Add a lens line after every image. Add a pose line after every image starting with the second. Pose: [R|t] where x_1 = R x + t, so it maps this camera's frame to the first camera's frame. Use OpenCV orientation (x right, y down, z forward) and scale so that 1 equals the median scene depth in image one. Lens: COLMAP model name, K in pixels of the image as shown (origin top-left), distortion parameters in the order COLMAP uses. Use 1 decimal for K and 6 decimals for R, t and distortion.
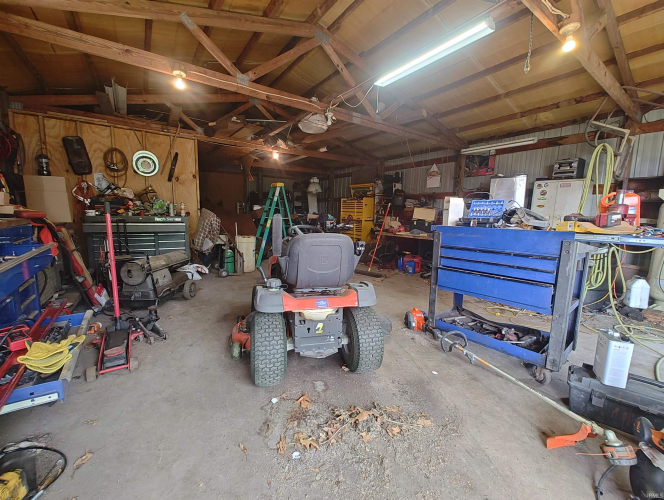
lens RADIAL K [[276.9, 0, 332.0], [0, 276.9, 250.0], [0, 0, 1]] dist [-0.000096, 0.000183]
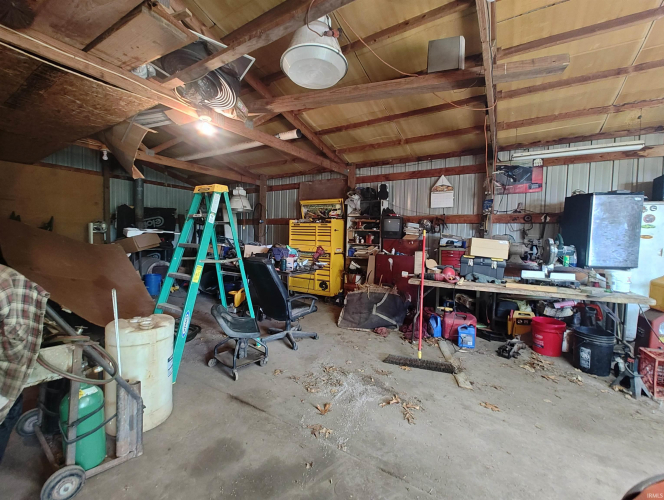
lens RADIAL K [[276.9, 0, 332.0], [0, 276.9, 250.0], [0, 0, 1]] dist [-0.000096, 0.000183]
pose [[0.915377, -0.025761, 0.401773, -0.187420], [0.056113, 0.996374, -0.063957, -0.086183], [-0.398669, 0.081089, 0.913503, 0.467463]]
